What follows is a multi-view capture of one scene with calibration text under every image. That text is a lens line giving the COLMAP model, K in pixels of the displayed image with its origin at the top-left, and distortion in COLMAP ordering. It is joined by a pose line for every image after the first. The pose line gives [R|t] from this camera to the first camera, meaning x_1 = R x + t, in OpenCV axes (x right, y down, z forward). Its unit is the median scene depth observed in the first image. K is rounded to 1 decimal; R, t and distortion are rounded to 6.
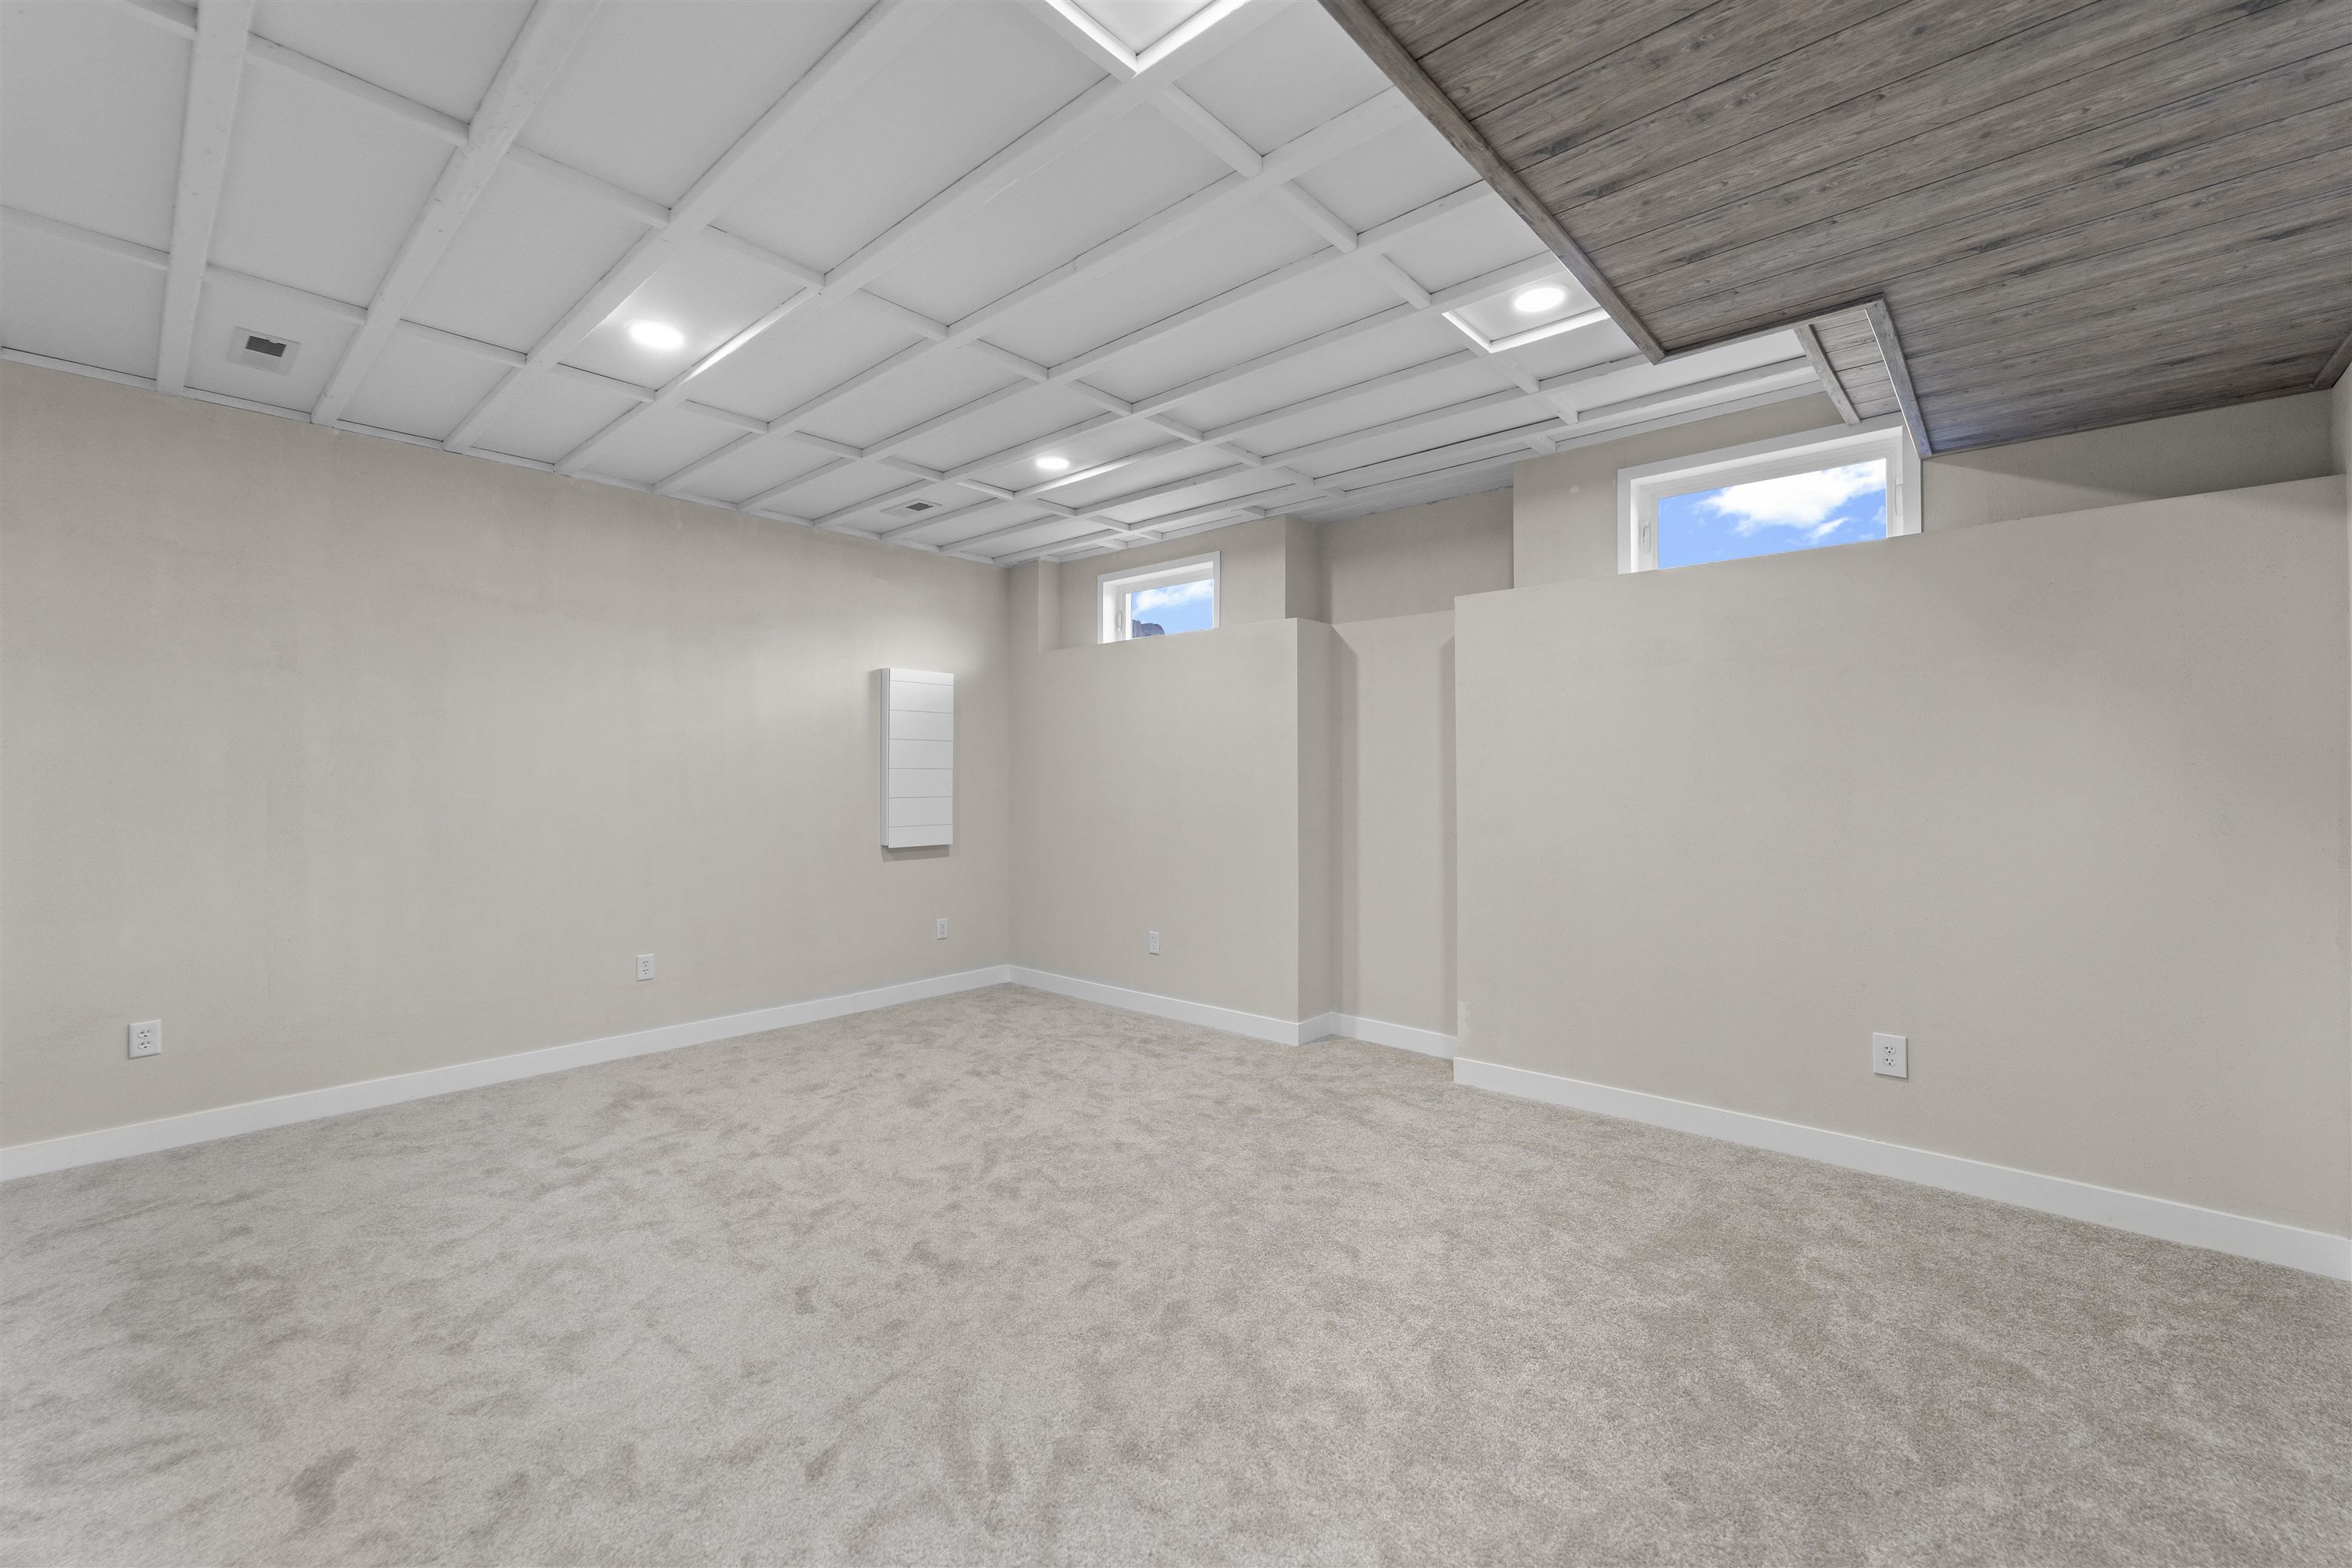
lens RADIAL K [[940.2, 0, 1172.1], [0, 940.2, 771.5], [0, 0, 1]] dist [0.001433, -0.000667]
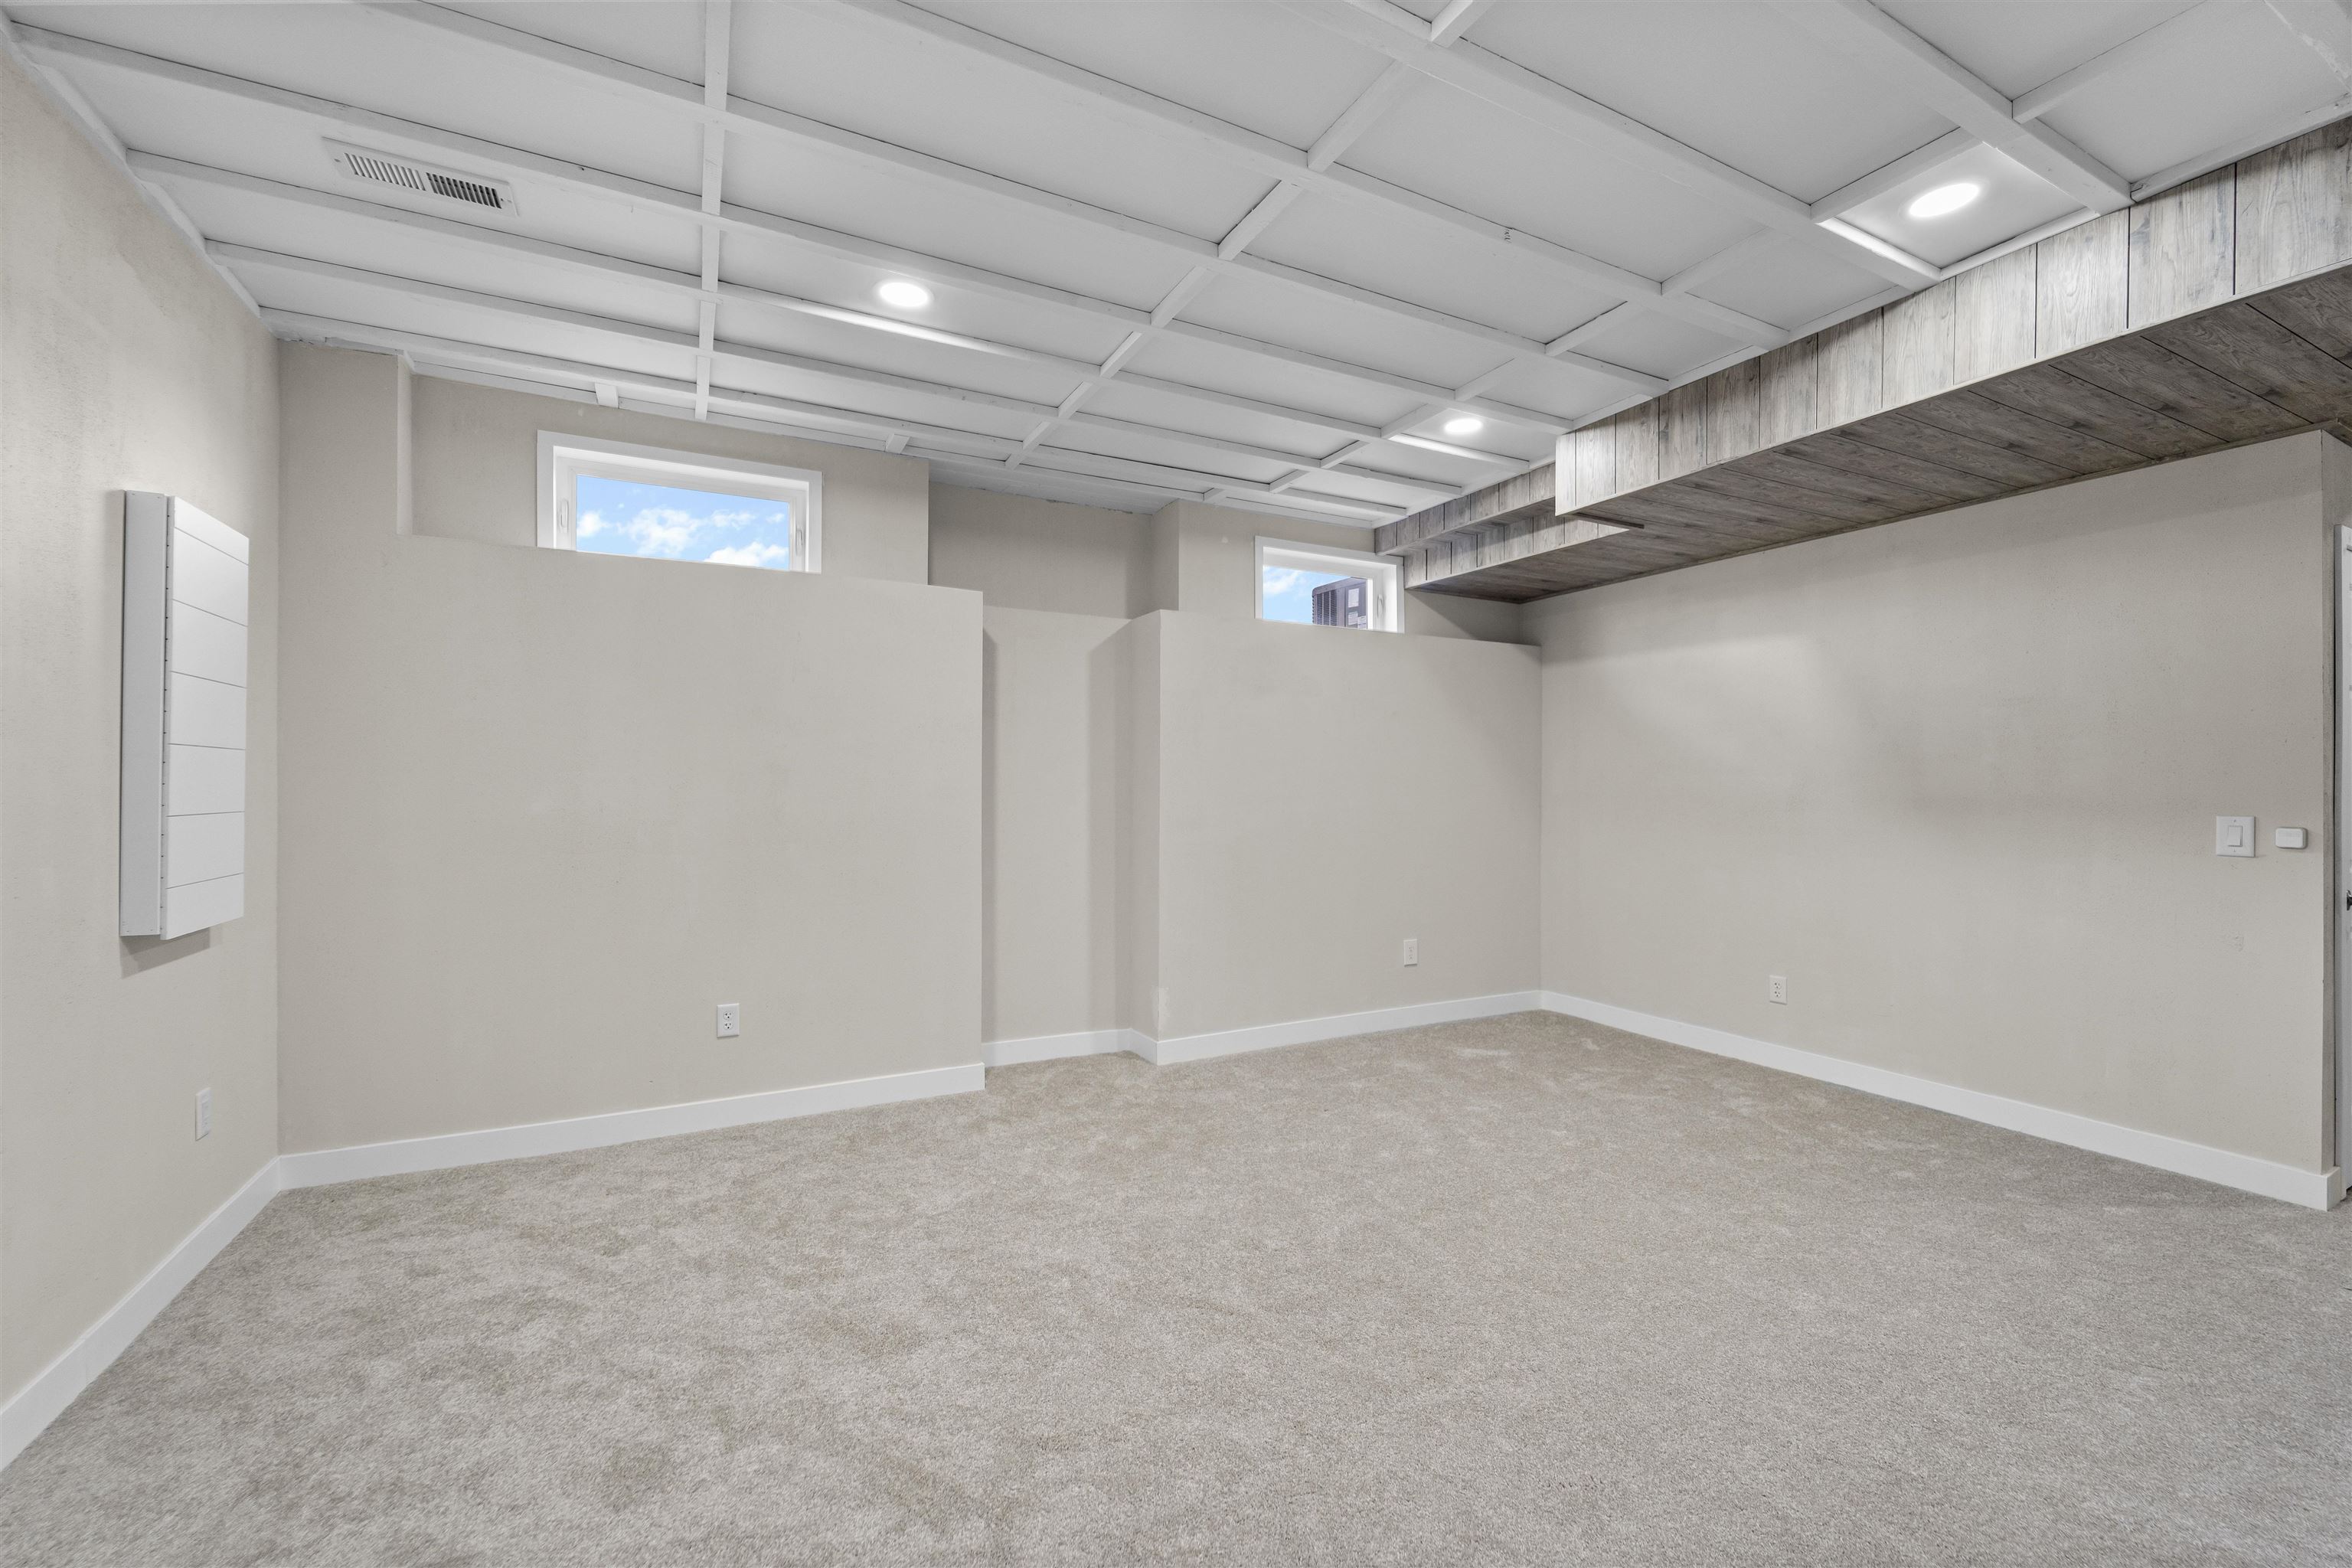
lens RADIAL K [[940.2, 0, 1172.7], [0, 940.2, 793.2], [0, 0, 1]] dist [0.001433, -0.000667]
pose [[0.372622, -0.005836, 0.927965, -0.671726], [-0.012439, 0.999859, 0.011282, 0.008976], [-0.927900, -0.015747, 0.372497, 0.579630]]
